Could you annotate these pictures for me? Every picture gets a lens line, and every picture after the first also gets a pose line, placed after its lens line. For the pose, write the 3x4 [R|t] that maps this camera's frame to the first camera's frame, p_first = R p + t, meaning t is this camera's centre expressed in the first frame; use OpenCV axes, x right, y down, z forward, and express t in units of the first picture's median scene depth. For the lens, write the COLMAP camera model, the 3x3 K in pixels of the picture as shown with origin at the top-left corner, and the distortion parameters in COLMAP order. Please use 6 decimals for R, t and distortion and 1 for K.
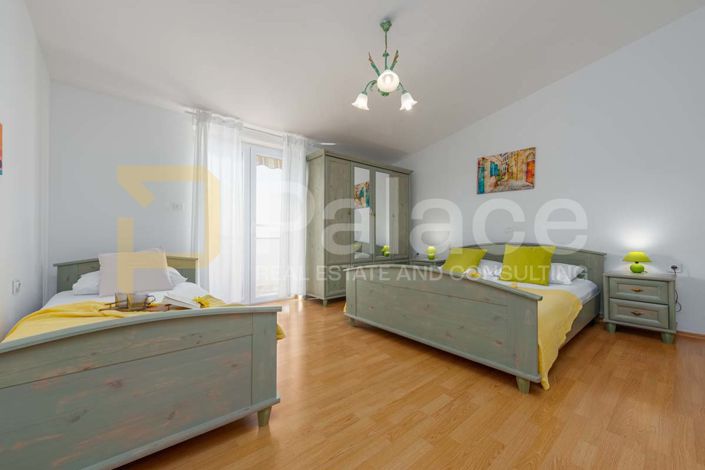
lens RADIAL K [[281.9, 0, 352.5], [0, 281.9, 235.0], [0, 0, 1]] dist [0.008103, -0.001116]
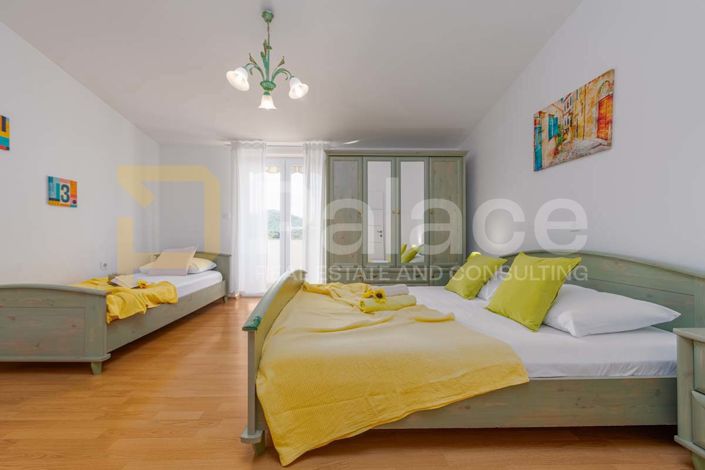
lens RADIAL K [[284.6, 0, 351.9], [0, 284.6, 237.6], [0, 0, 1]] dist [0.001039, -0.000206]
pose [[0.770082, 0.001429, -0.637944, 0.593428], [0.003930, 0.999968, 0.006985, -0.003447], [0.637933, -0.007886, 0.770051, 0.276632]]
